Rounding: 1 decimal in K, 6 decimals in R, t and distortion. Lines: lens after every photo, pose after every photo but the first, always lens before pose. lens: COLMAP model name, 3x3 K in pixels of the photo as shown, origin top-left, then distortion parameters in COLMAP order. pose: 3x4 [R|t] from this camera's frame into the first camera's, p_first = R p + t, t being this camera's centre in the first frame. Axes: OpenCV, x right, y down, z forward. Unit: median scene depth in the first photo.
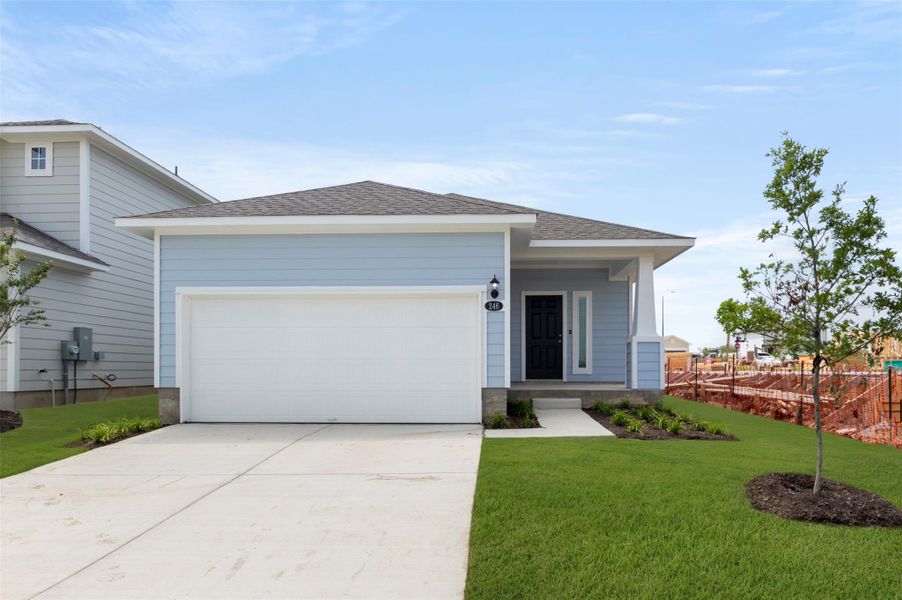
lens RADIAL K [[482.7, 0, 461.0], [0, 482.7, 309.3], [0, 0, 1]] dist [0.003548, -0.000202]
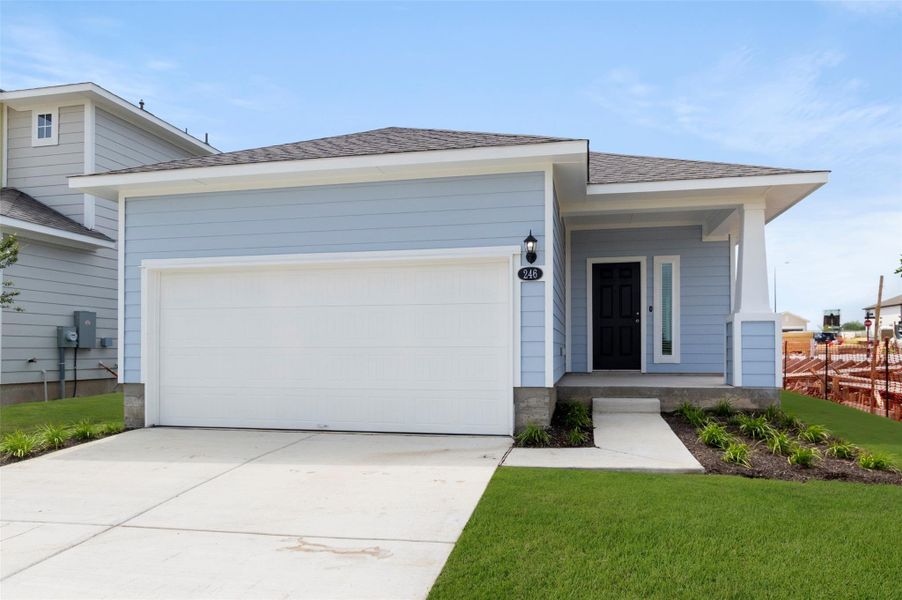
lens RADIAL K [[494.3, 0, 487.1], [0, 494.3, 301.8], [0, 0, 1]] dist [0.003706, 0.001184]
pose [[0.991382, -0.015674, -0.130059, 0.083105], [0.019160, 0.999489, 0.025594, 0.012317], [0.129592, -0.027865, 0.991176, 0.213260]]
